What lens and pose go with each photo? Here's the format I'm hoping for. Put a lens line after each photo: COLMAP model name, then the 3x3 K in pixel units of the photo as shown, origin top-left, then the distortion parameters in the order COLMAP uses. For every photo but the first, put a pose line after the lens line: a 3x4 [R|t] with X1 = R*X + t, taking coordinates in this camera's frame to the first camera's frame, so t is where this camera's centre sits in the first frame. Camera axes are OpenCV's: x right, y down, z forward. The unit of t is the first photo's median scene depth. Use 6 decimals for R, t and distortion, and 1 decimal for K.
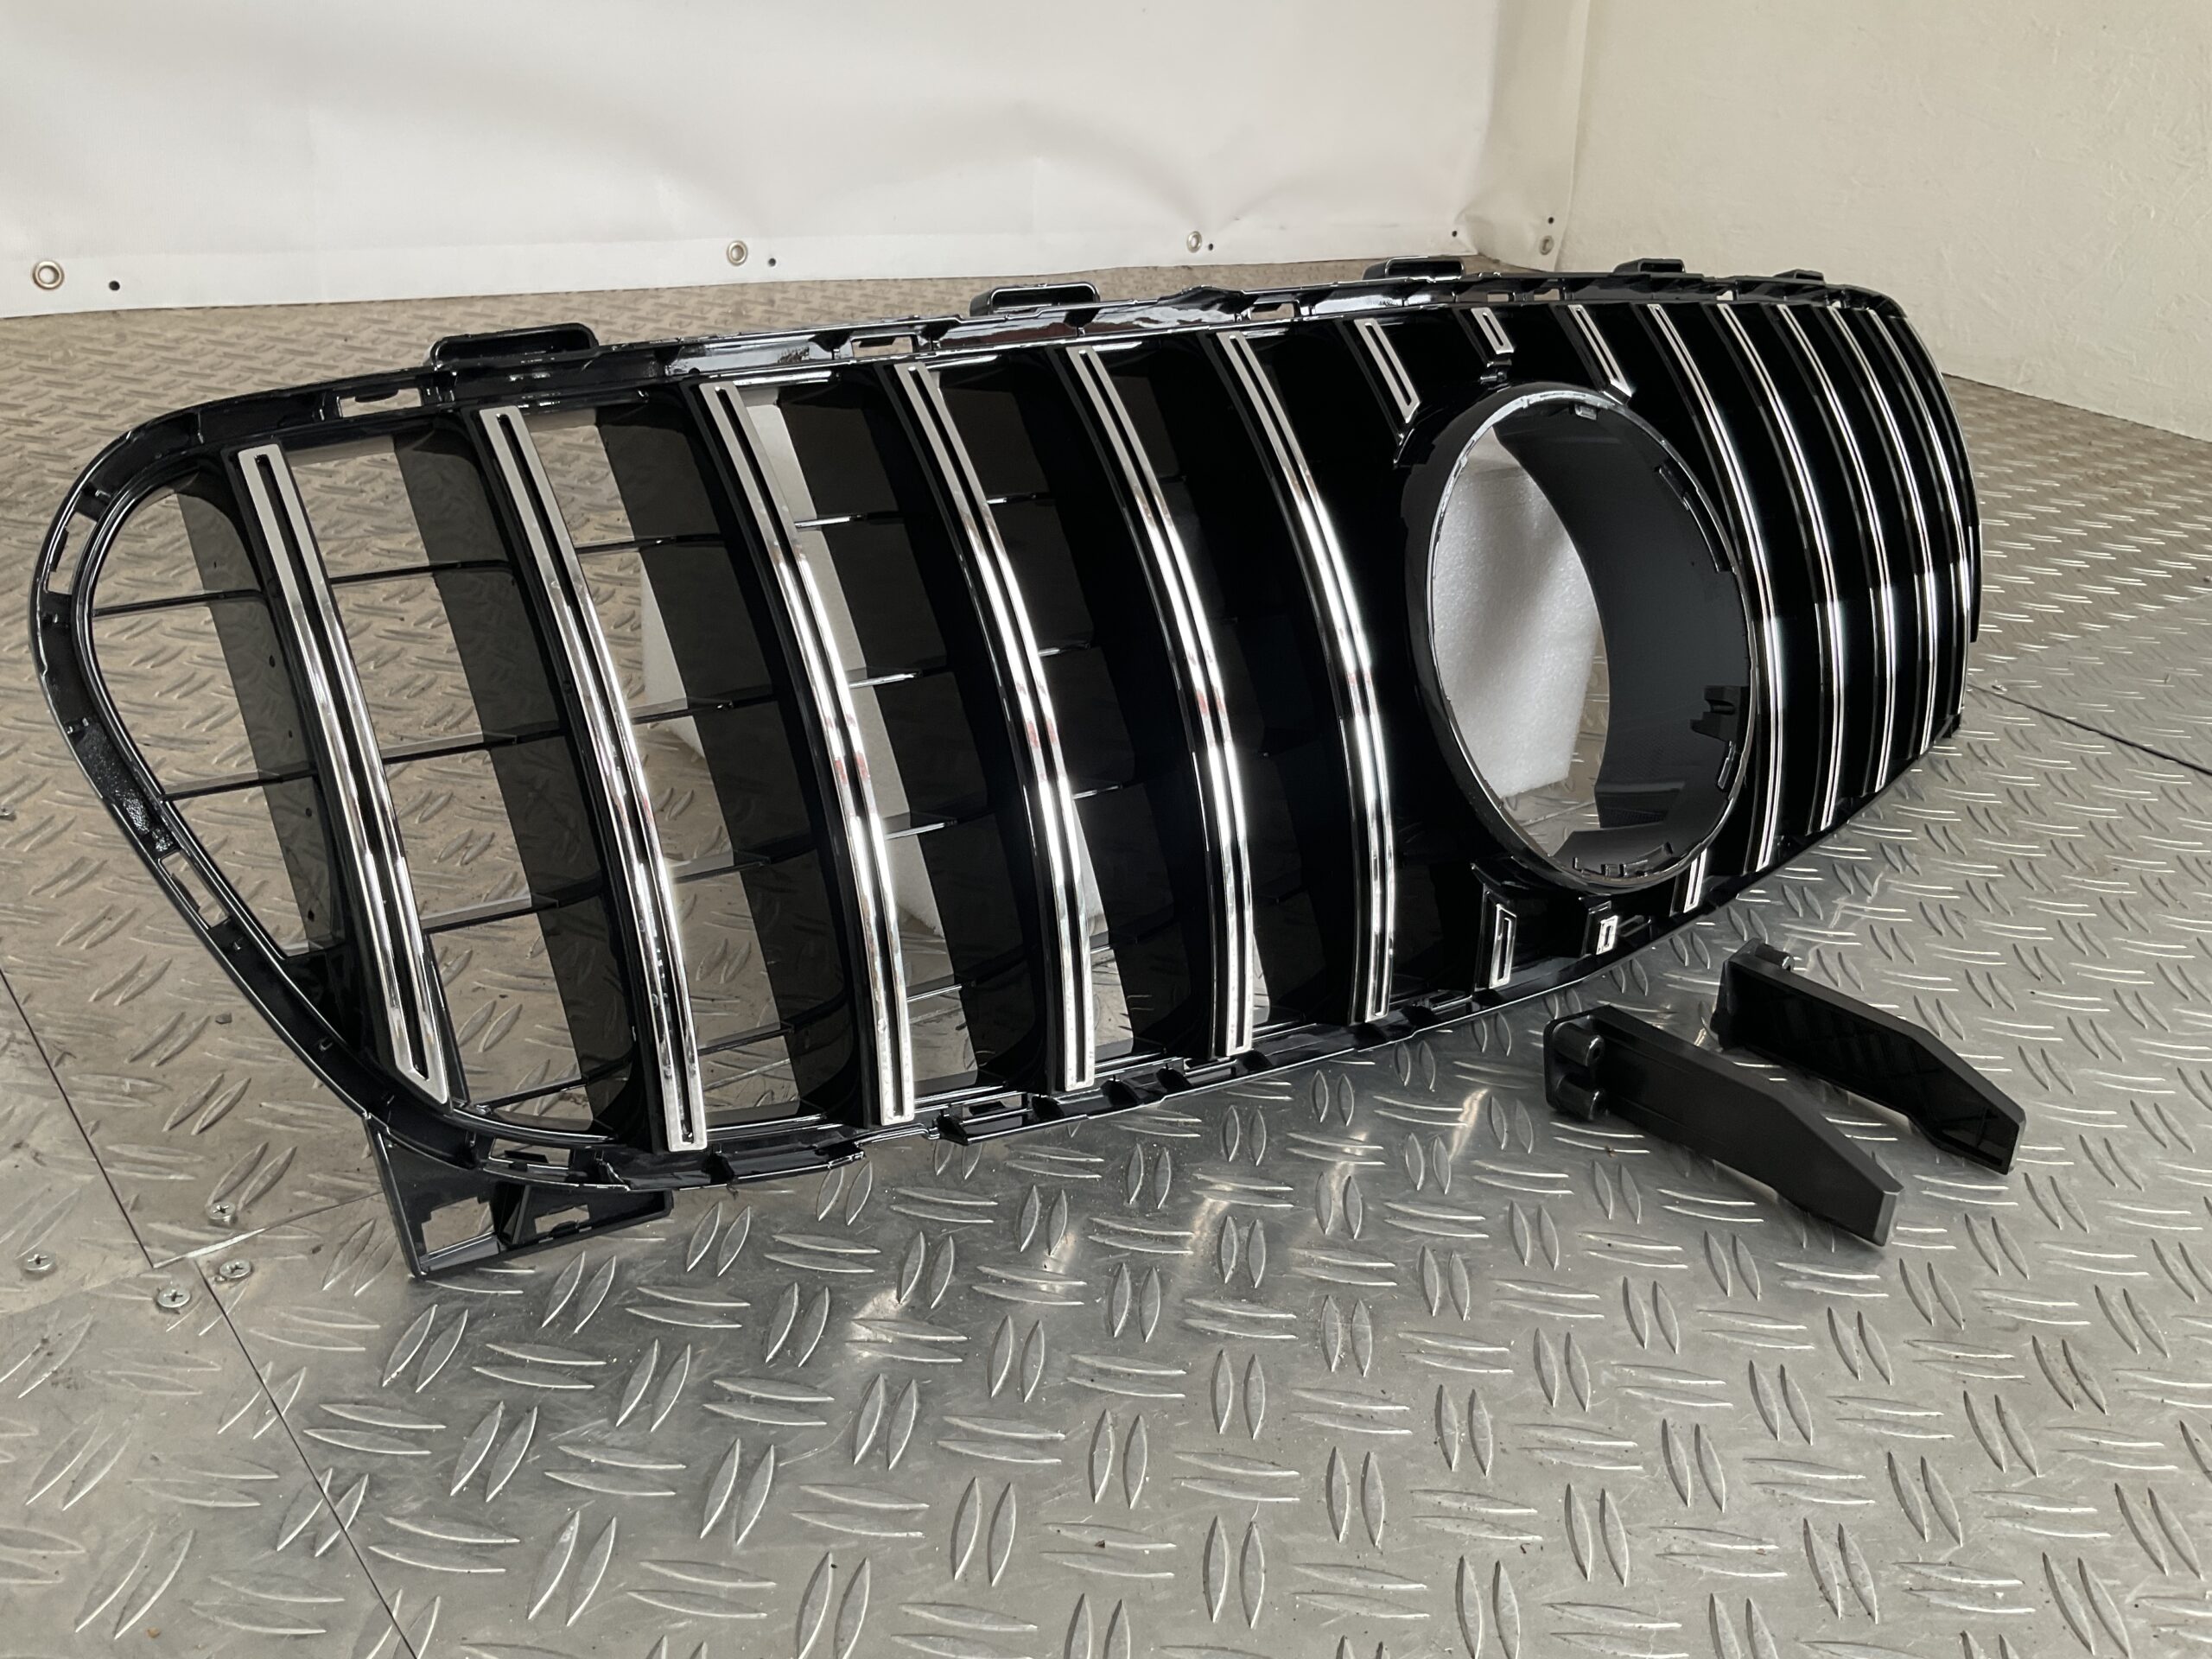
lens RADIAL K [[1874.8, 0, 1114.2], [0, 1874.8, 817.2], [0, 0, 1]] dist [0.083176, -0.180019]
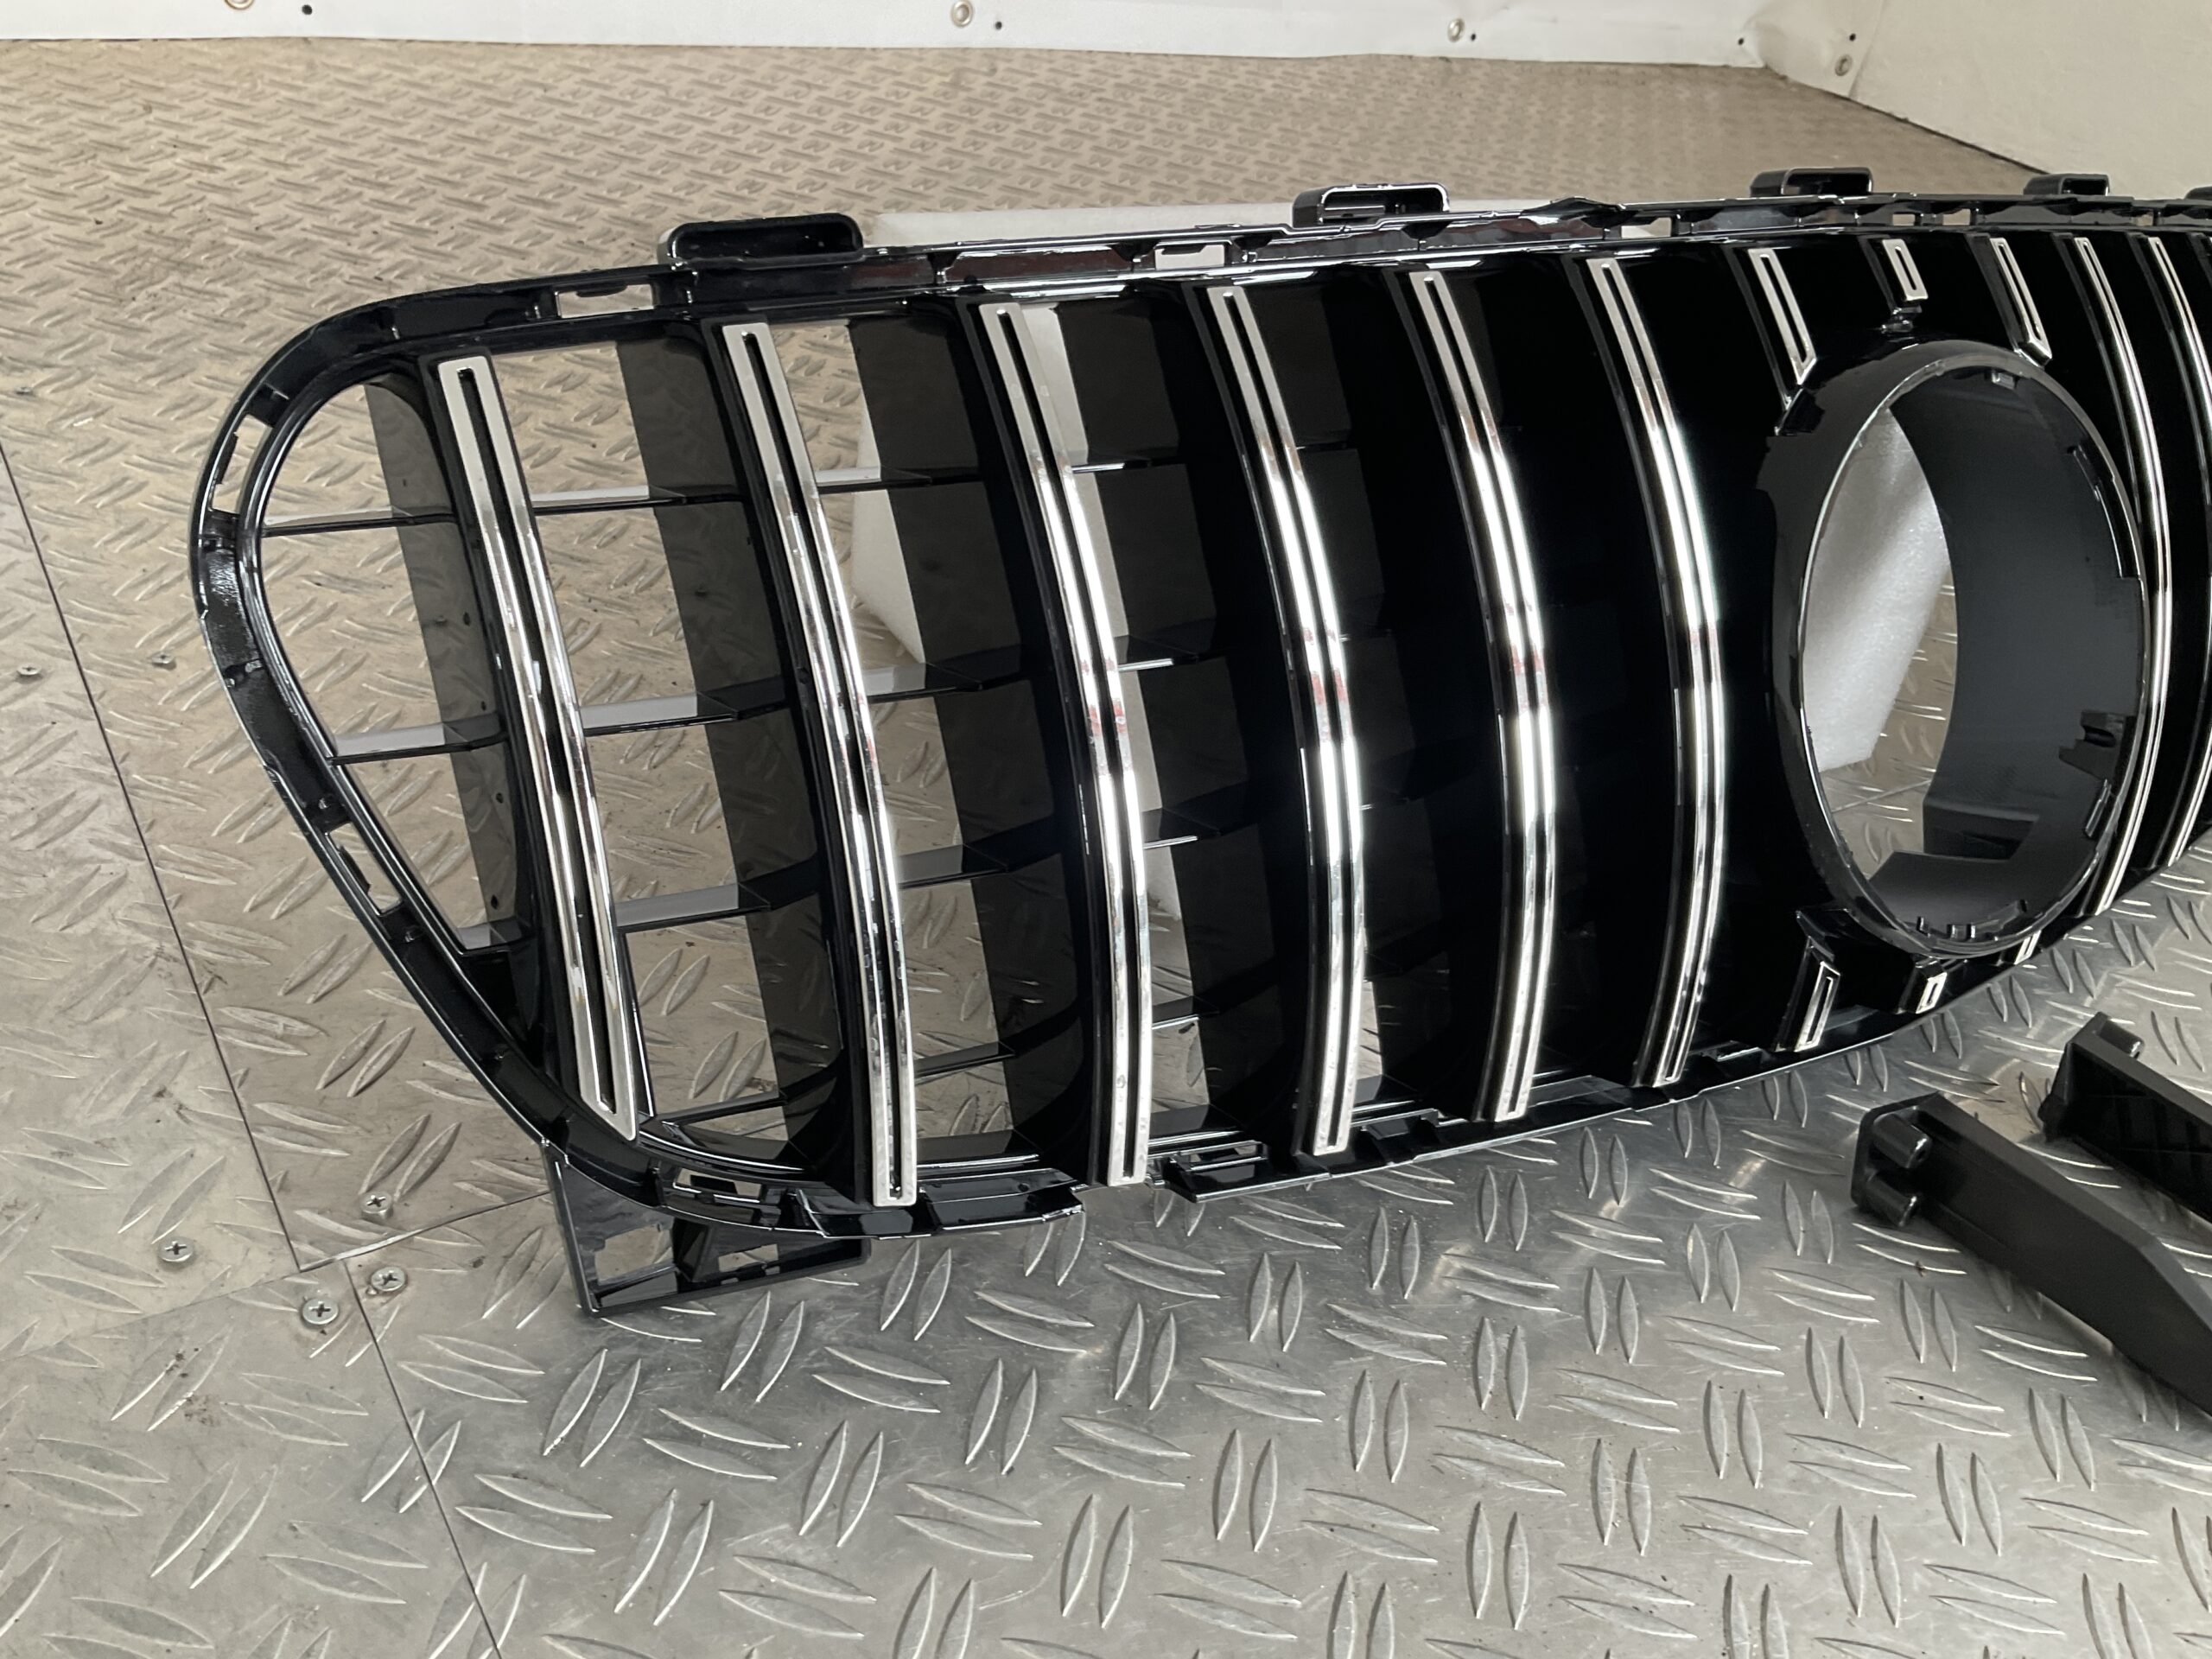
lens RADIAL K [[1848.2, 0, 1106.2], [0, 1848.2, 810.1], [0, 0, 1]] dist [0.117890, -0.274531]
pose [[0.992292, 0.106736, -0.062955, -0.084054], [-0.097671, 0.986323, 0.132765, -0.117261], [0.076264, -0.125593, 0.989146, 0.155959]]
